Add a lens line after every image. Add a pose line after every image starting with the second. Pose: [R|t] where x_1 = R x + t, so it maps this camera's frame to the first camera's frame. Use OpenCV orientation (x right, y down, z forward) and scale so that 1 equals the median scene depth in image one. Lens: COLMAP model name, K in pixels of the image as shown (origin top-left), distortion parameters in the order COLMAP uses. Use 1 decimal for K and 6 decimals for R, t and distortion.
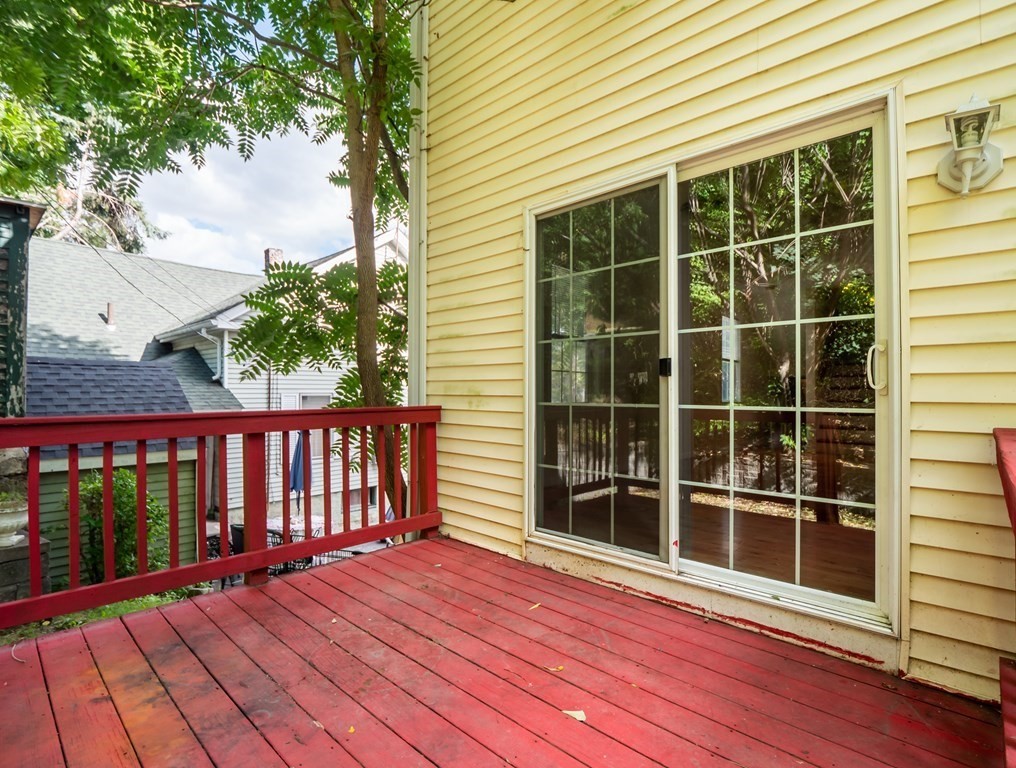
lens RADIAL K [[497.3, 0, 505.3], [0, 497.3, 387.5], [0, 0, 1]] dist [-0.014052, -0.001580]
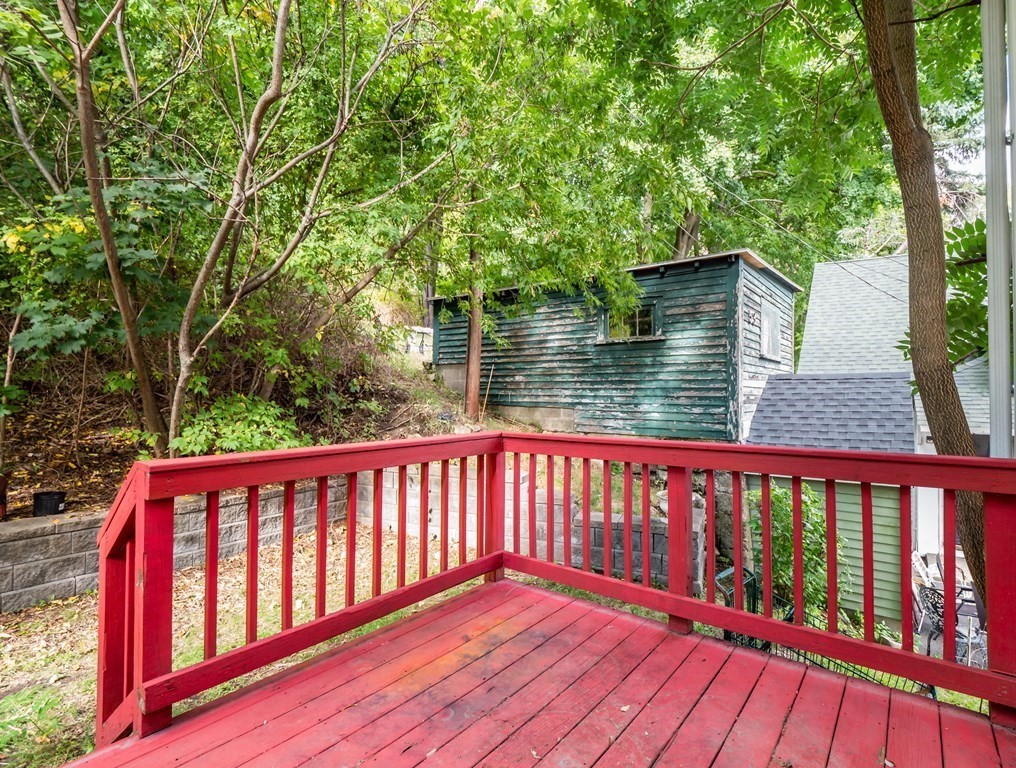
lens RADIAL K [[497.3, 0, 505.3], [0, 497.3, 387.5], [0, 0, 1]] dist [-0.014052, -0.001580]
pose [[0.084092, -0.024675, -0.996152, 0.399175], [0.012221, 0.999644, -0.023730, -0.029629], [0.996383, -0.010179, 0.084363, 0.643948]]
